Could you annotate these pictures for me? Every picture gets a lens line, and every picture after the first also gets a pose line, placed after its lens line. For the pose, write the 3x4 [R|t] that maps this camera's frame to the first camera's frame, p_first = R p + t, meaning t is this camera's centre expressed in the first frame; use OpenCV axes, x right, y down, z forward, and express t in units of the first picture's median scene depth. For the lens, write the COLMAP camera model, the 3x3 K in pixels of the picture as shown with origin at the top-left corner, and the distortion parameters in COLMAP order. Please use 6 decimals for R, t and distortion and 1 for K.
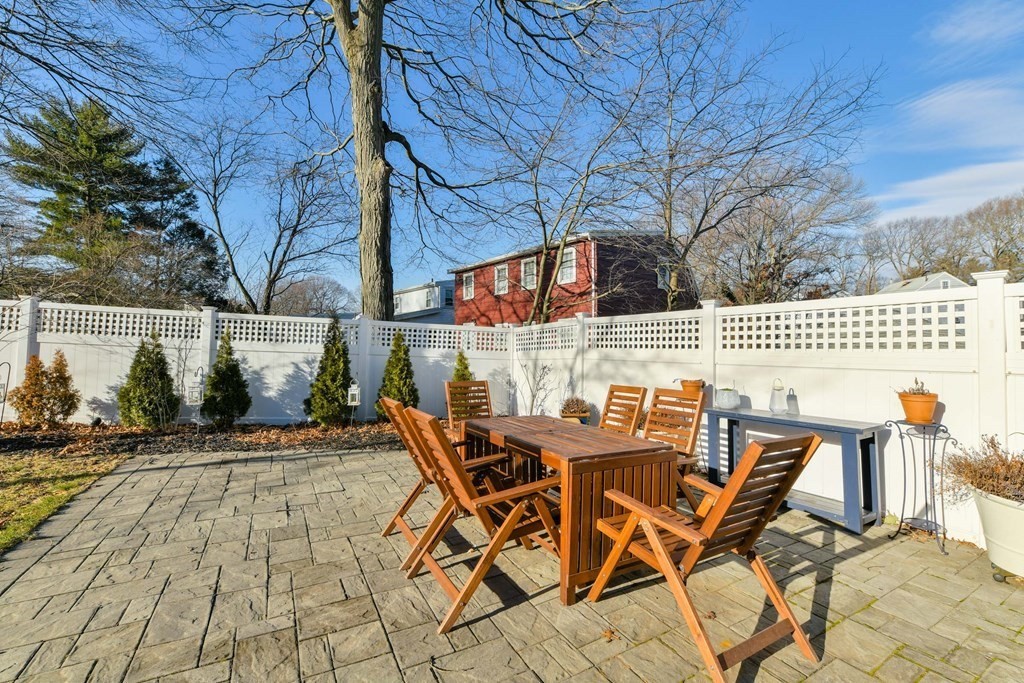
lens RADIAL K [[429.9, 0, 512.0], [0, 429.9, 341.5], [0, 0, 1]] dist [-0.009939, -0.000217]
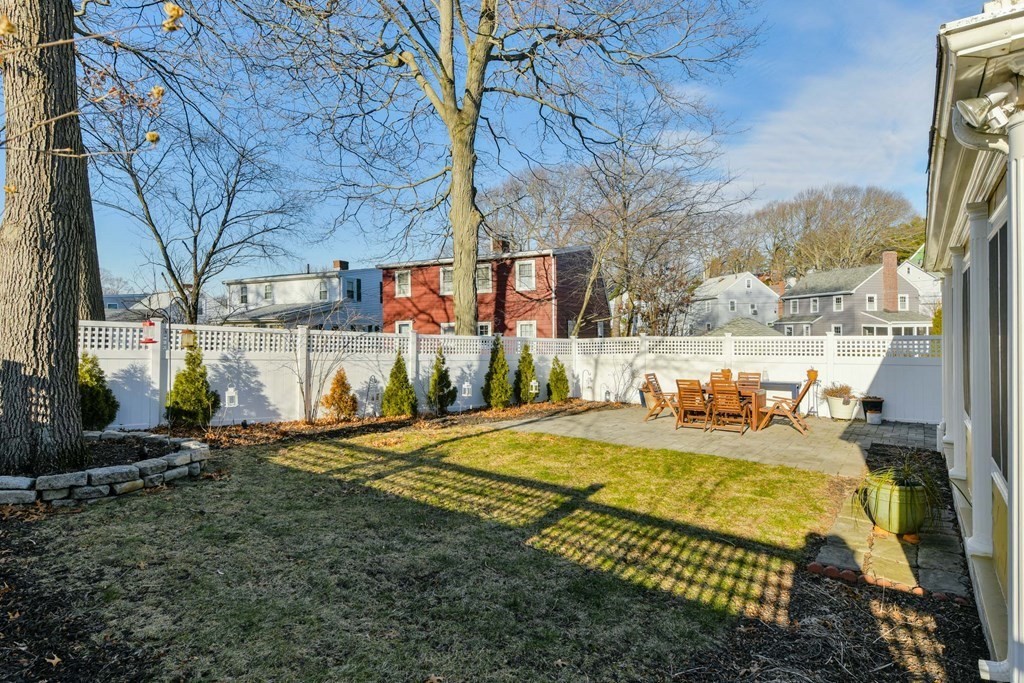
lens RADIAL K [[516.2, 0, 512.0], [0, 516.2, 341.5], [0, 0, 1]] dist [-0.001603, -0.000212]
pose [[0.925410, -0.018416, 0.378521, -0.450607], [0.006875, 0.999470, 0.031819, -0.040923], [-0.378906, -0.026843, 0.925046, -0.296458]]
